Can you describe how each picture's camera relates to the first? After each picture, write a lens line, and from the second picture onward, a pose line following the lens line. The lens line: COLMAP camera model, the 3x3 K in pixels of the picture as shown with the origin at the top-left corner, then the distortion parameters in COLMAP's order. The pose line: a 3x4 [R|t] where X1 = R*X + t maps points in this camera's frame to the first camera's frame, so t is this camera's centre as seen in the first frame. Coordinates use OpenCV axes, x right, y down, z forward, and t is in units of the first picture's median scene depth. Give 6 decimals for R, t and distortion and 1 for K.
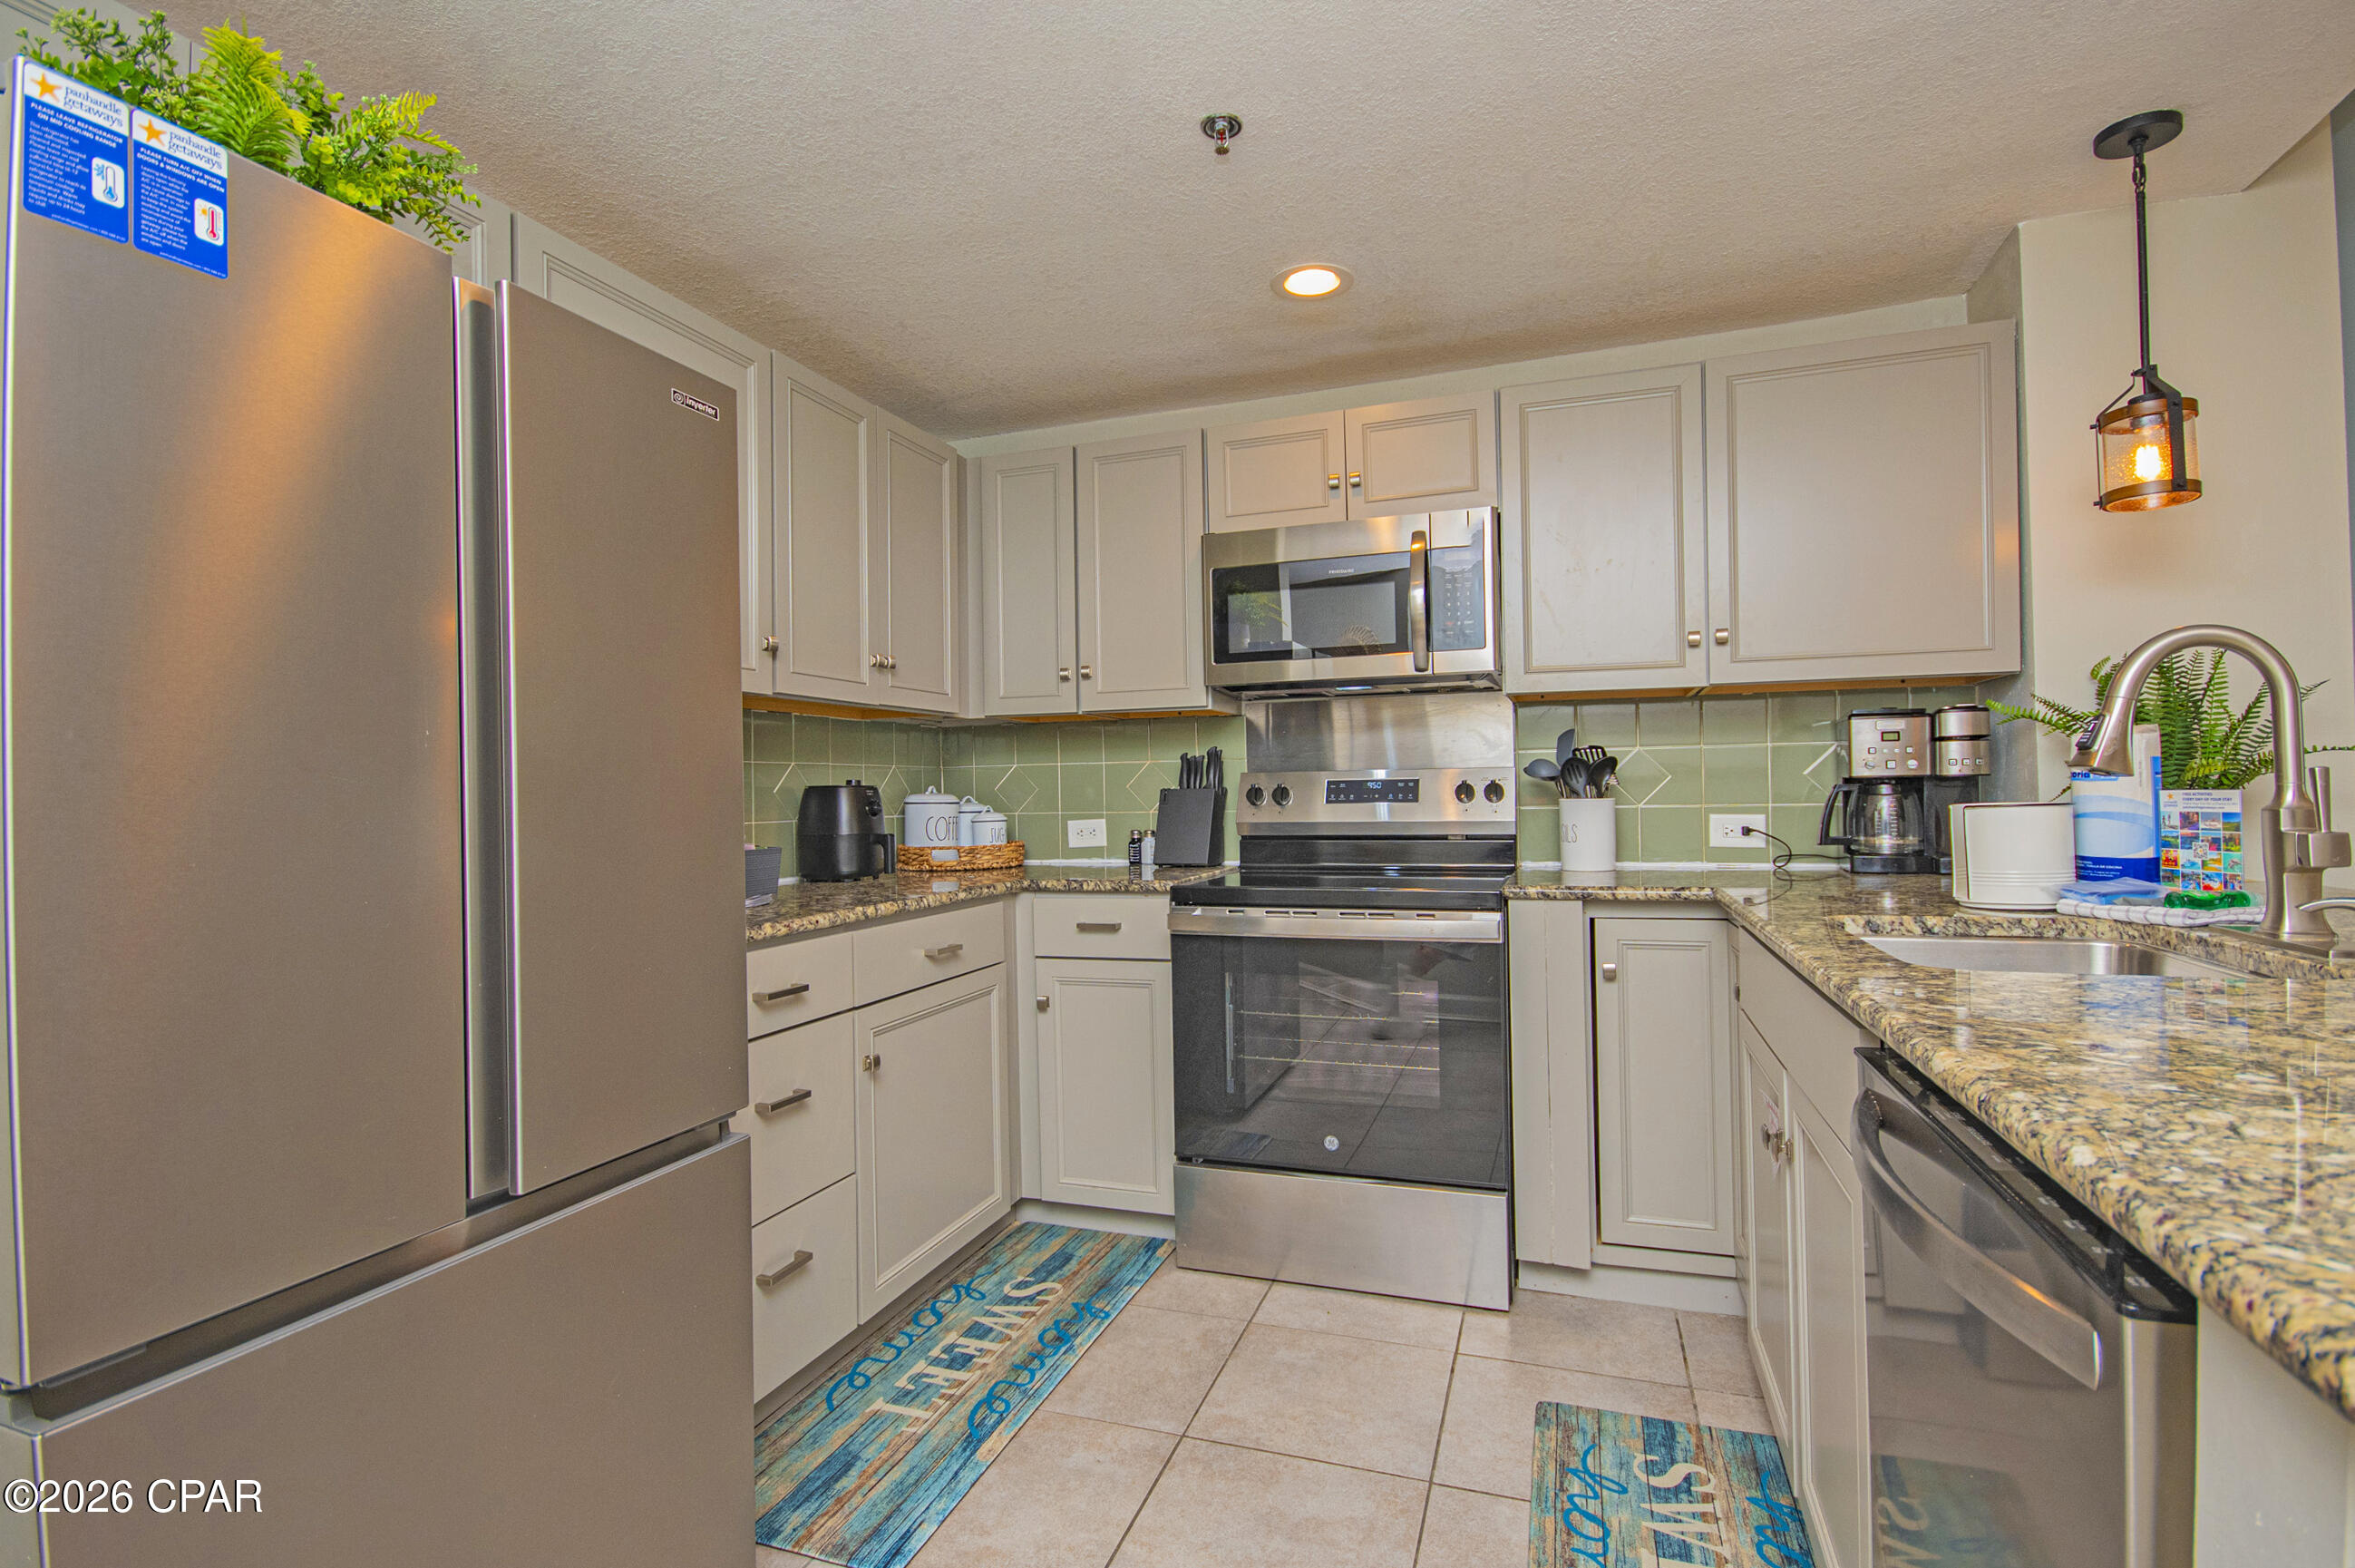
lens RADIAL K [[1080.1, 0, 1187.5], [0, 1080.1, 785.5], [0, 0, 1]] dist [0.000916, -0.013739]
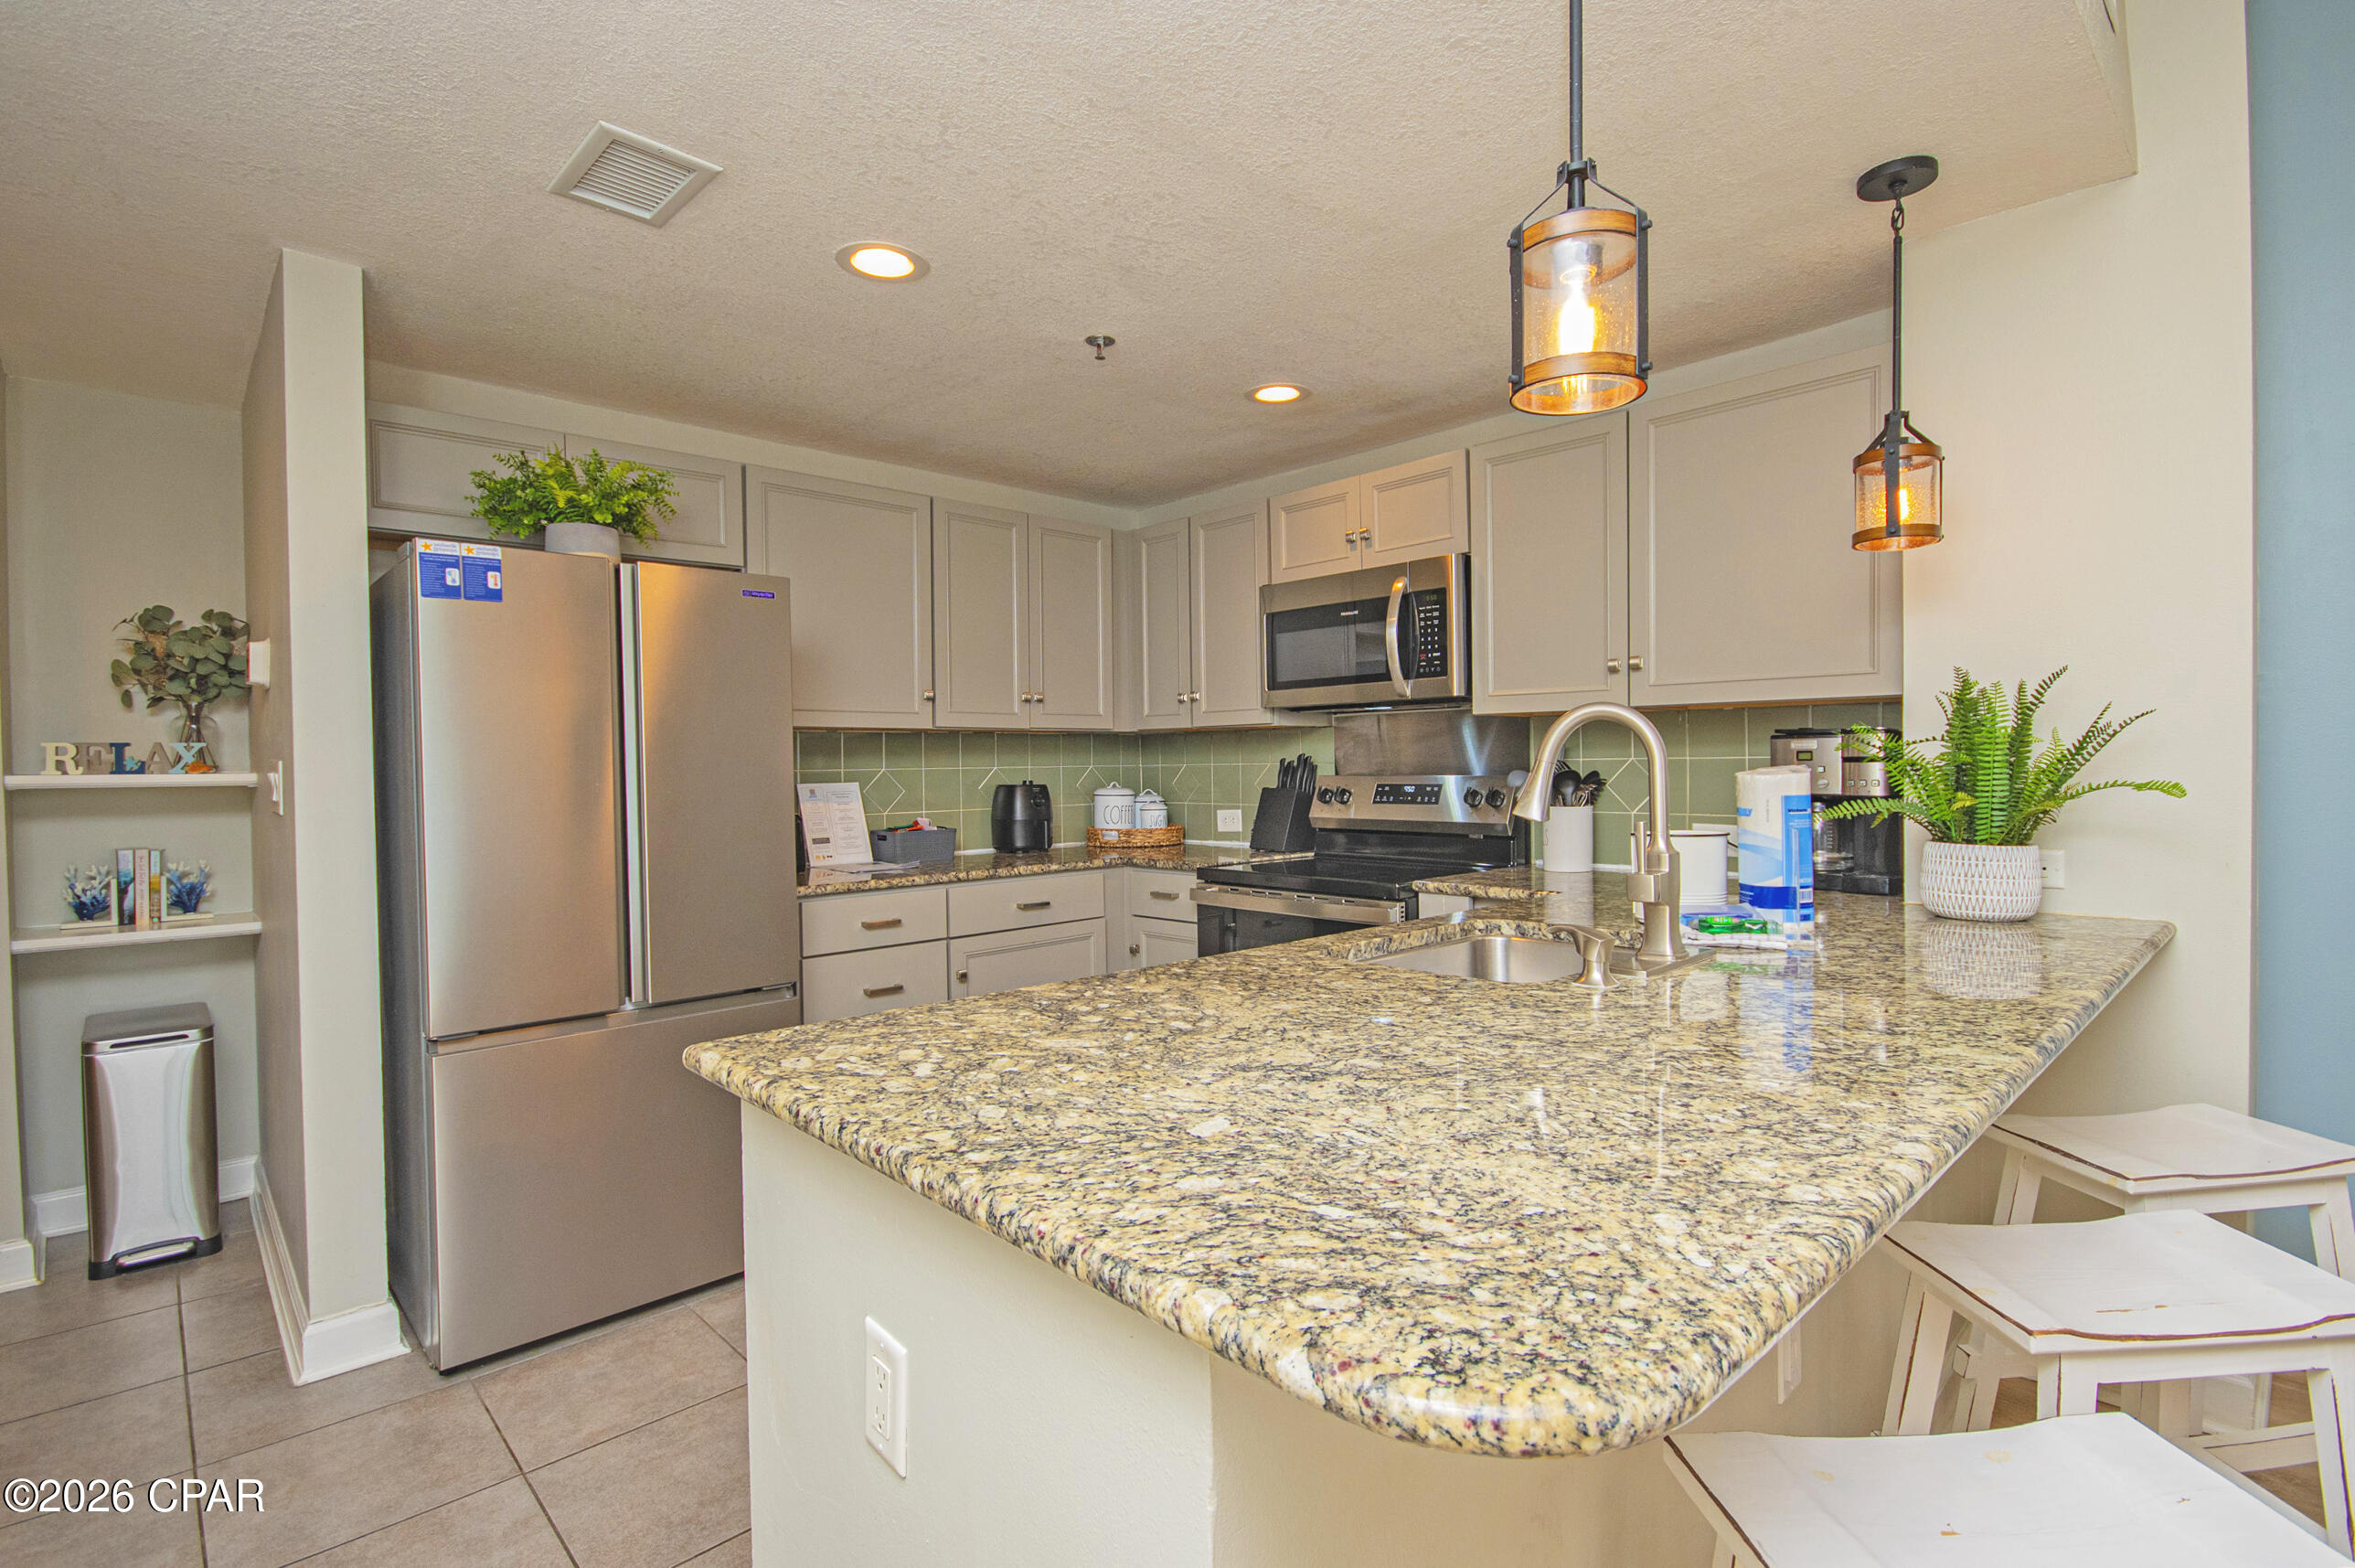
lens RADIAL K [[1103.5, 0, 1198.6], [0, 1103.5, 780.1], [0, 0, 1]] dist [0.013944, -0.016132]
pose [[0.893393, 0.011948, -0.449117, 0.536557], [0.001670, 0.999551, 0.029912, -0.048555], [0.449272, -0.027473, 0.892972, -0.175644]]
